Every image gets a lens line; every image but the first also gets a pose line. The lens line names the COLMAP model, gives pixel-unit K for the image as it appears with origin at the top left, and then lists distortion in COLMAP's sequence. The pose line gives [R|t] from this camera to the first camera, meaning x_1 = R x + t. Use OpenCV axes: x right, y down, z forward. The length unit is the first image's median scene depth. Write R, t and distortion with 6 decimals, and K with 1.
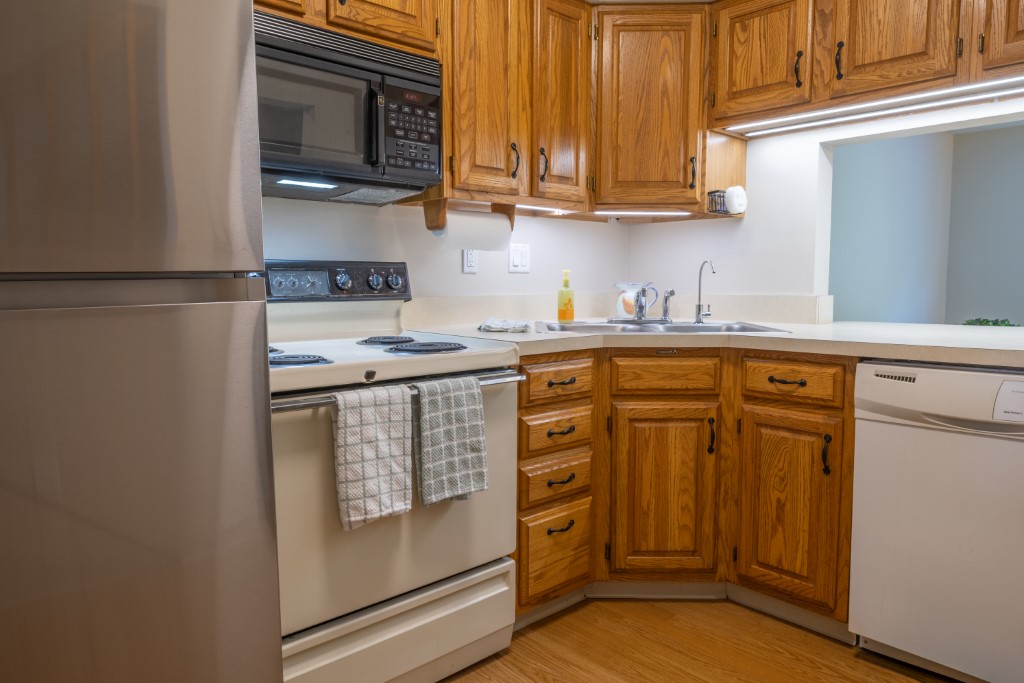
lens RADIAL K [[685.7, 0, 512.0], [0, 685.7, 341.5], [0, 0, 1]] dist [-0.000333, 0.000040]
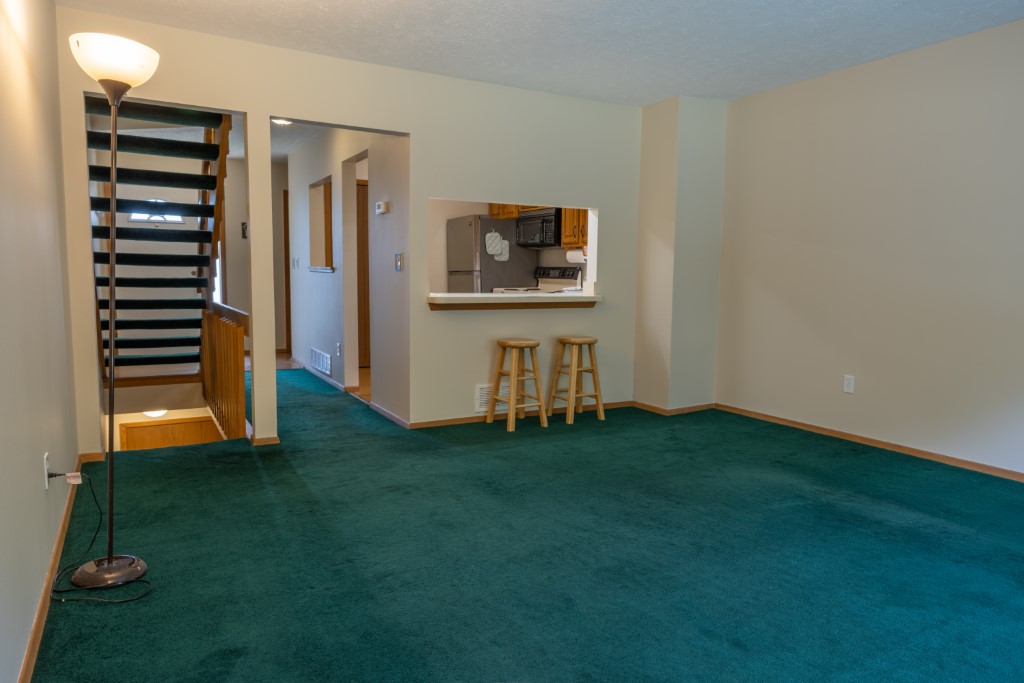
lens RADIAL K [[685.7, 0, 512.0], [0, 685.7, 341.5], [0, 0, 1]] dist [-0.000333, 0.000040]
pose [[-0.235571, 0.095148, -0.967188, 3.083829], [-0.099500, 0.987605, 0.121391, -0.137642], [0.966750, 0.124831, -0.223184, 1.533066]]
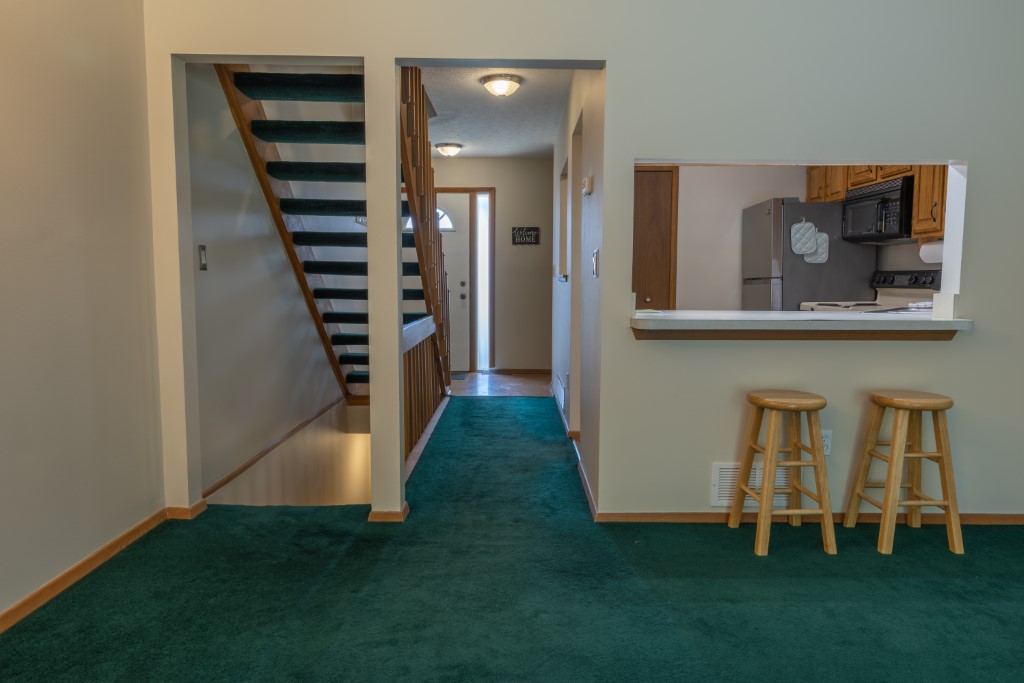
lens RADIAL K [[685.7, 0, 512.0], [0, 685.7, 341.5], [0, 0, 1]] dist [-0.000333, 0.000040]
pose [[-0.679857, 0.064122, -0.730536, 2.199376], [-0.069597, 0.986032, 0.151316, -0.132217], [0.730034, 0.153716, -0.665899, 1.521373]]
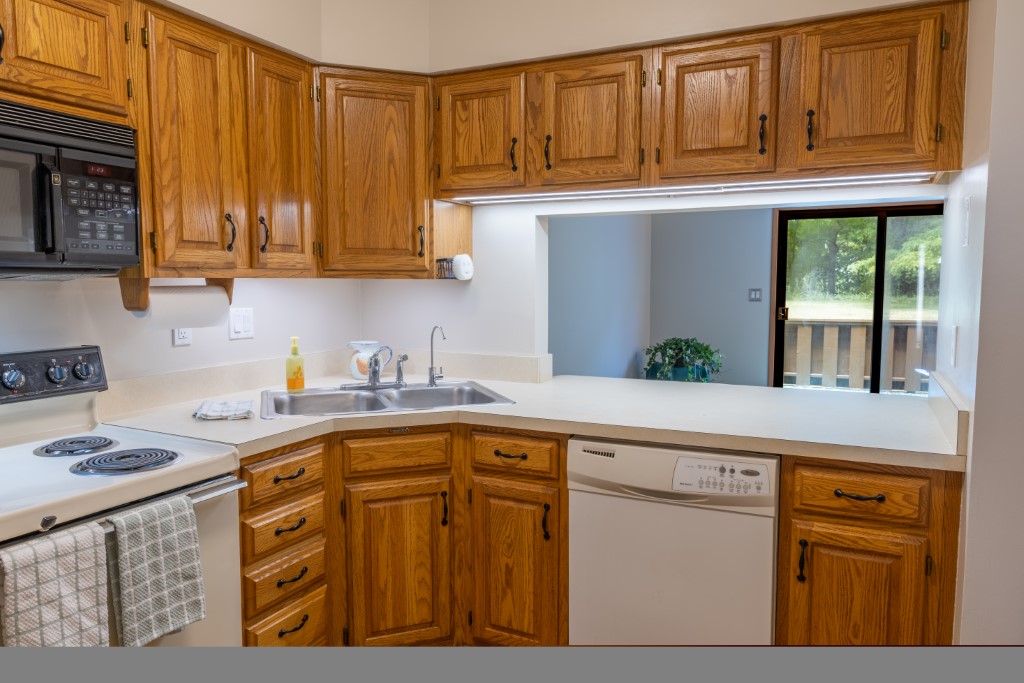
lens RADIAL K [[699.8, 0, 512.0], [0, 699.8, 341.5], [0, 0, 1]] dist [0.002298, 0.003024]
pose [[0.935276, -0.029926, 0.352651, 0.023236], [0.029355, 0.999545, 0.006967, -0.118702], [-0.352699, 0.003836, 0.935729, -0.018144]]
